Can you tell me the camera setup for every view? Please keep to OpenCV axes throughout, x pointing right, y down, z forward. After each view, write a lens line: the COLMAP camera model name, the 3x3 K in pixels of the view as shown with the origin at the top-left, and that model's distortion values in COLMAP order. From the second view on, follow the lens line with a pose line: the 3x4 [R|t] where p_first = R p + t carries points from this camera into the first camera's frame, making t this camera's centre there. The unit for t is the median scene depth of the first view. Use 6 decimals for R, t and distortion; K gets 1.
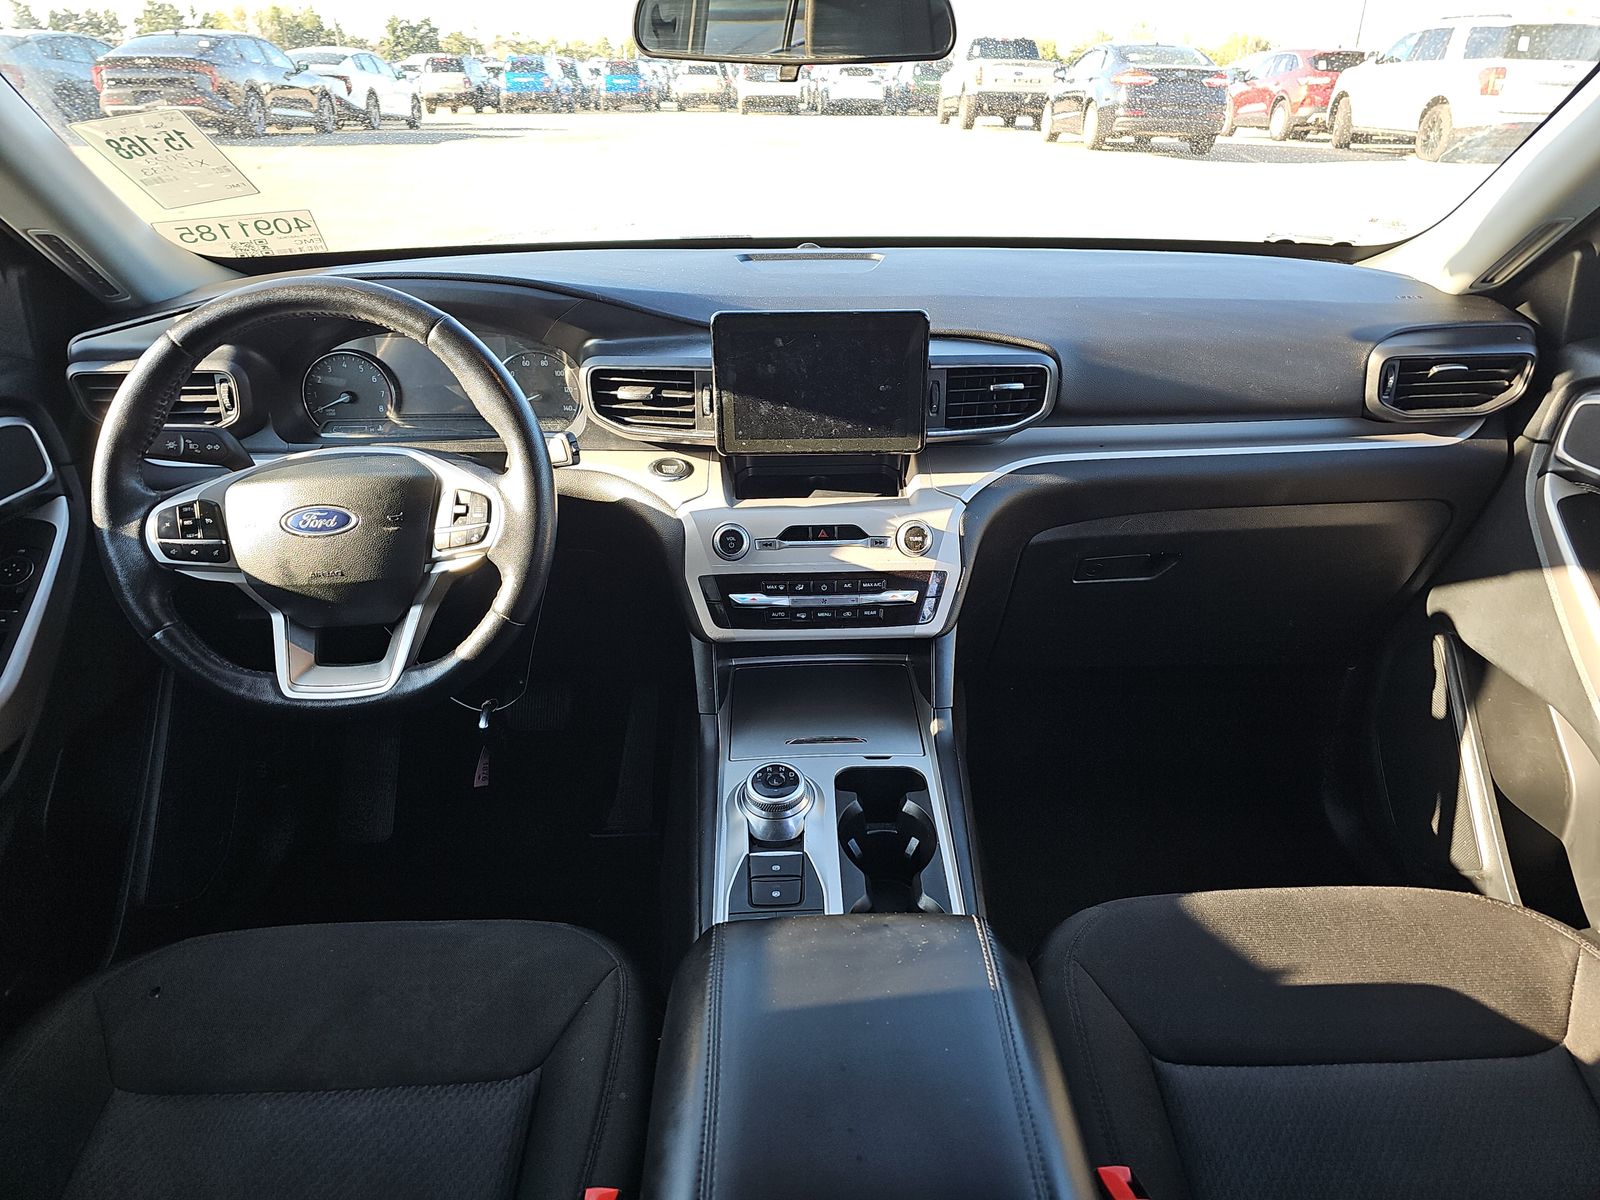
lens RADIAL K [[1017.6, 0, 808.4], [0, 1017.6, 600.0], [0, 0, 1]] dist [0.019148, -0.026070]
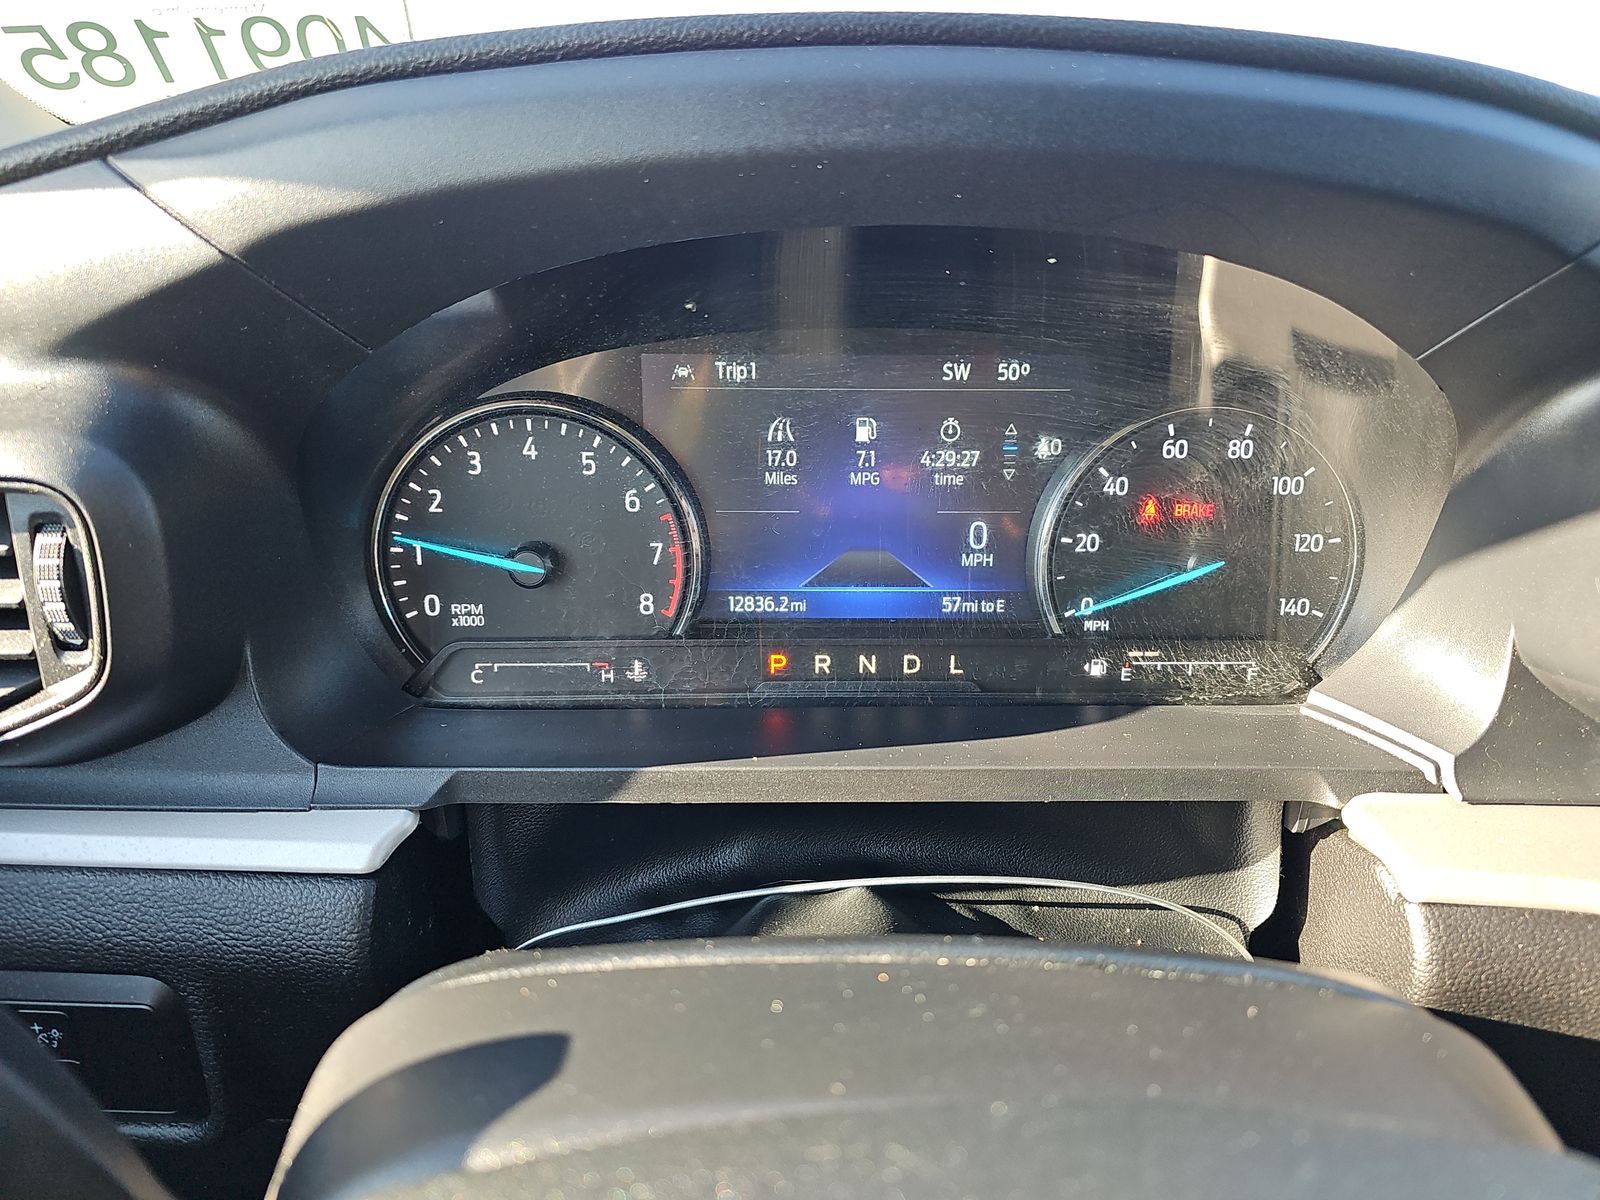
lens RADIAL K [[1065.7, 0, 796.0], [0, 1065.7, 607.7], [0, 0, 1]] dist [0.020951, -0.031419]
pose [[0.999413, 0.015580, -0.030519, -0.436043], [-0.017493, 0.997831, -0.063456, -0.199432], [0.029464, 0.063953, 0.997518, 0.838726]]
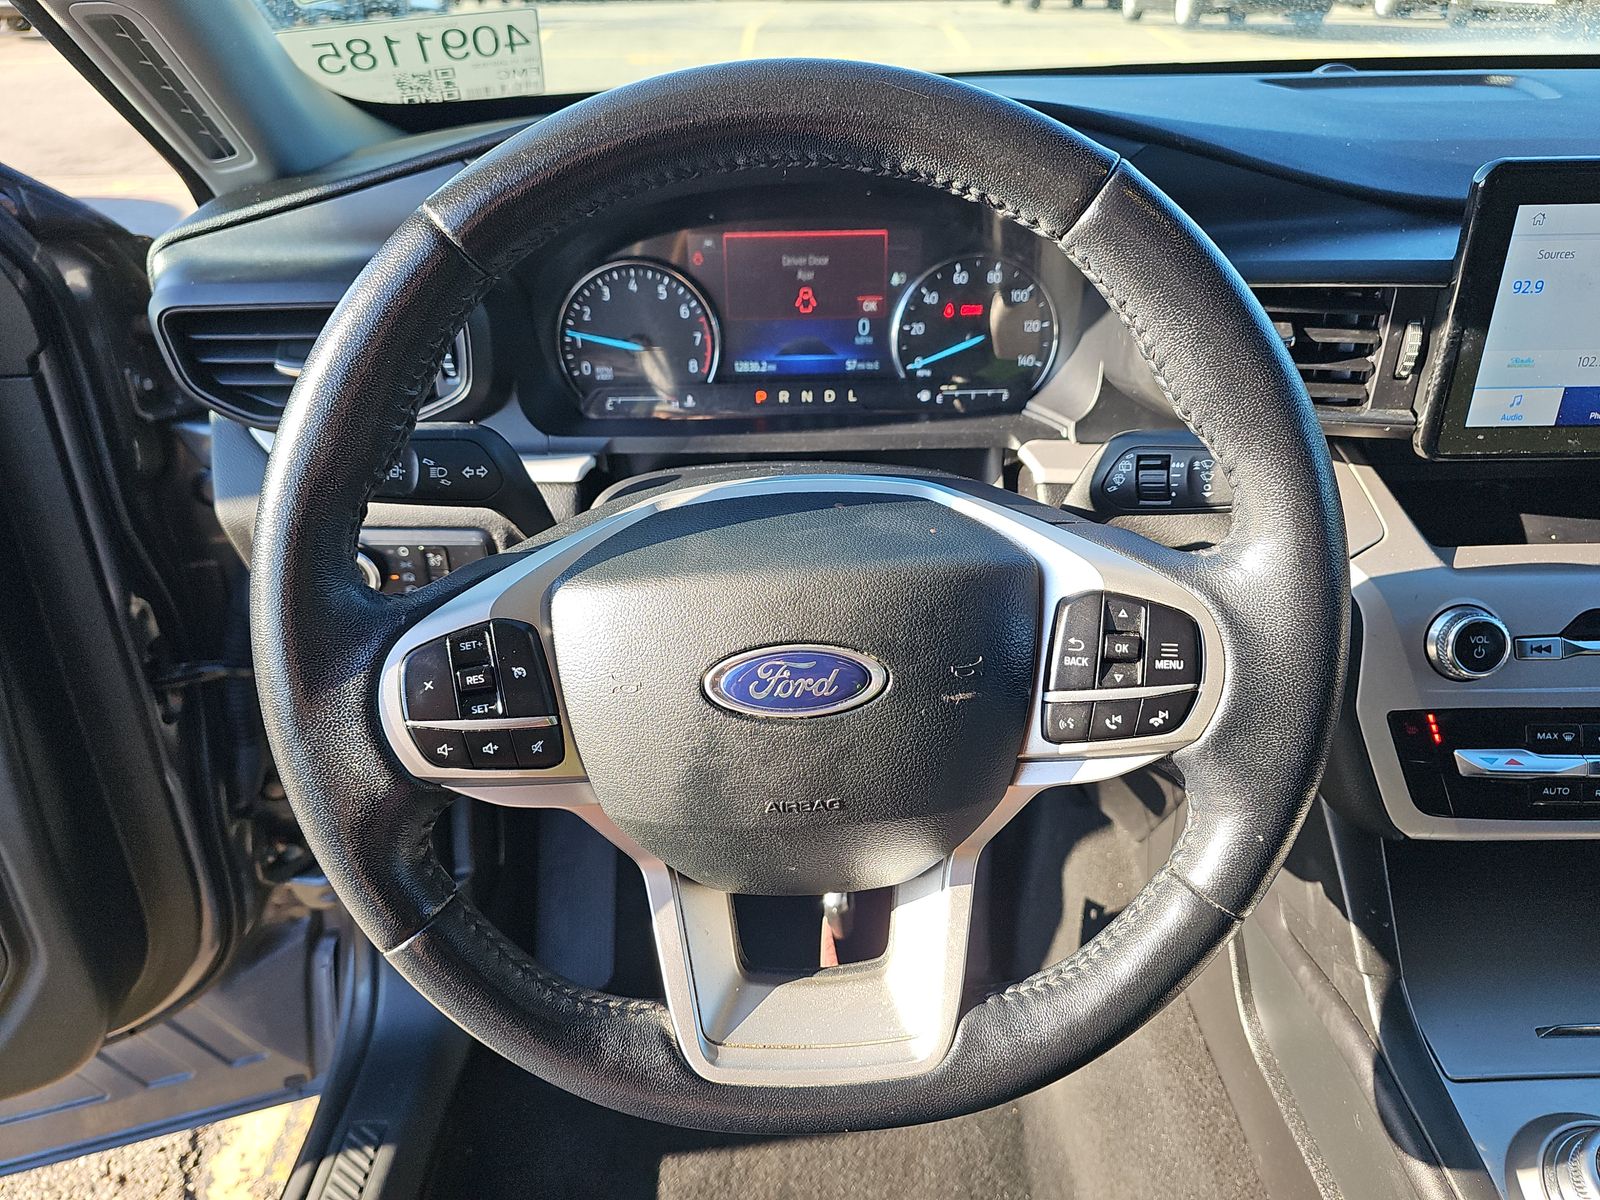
lens RADIAL K [[1065.7, 0, 796.0], [0, 1065.7, 607.7], [0, 0, 1]] dist [0.020951, -0.031419]
pose [[0.998108, 0.005160, -0.061264, -0.386659], [-0.000636, 0.997284, 0.073648, -0.117729], [0.061478, -0.073470, 0.995401, 0.495246]]
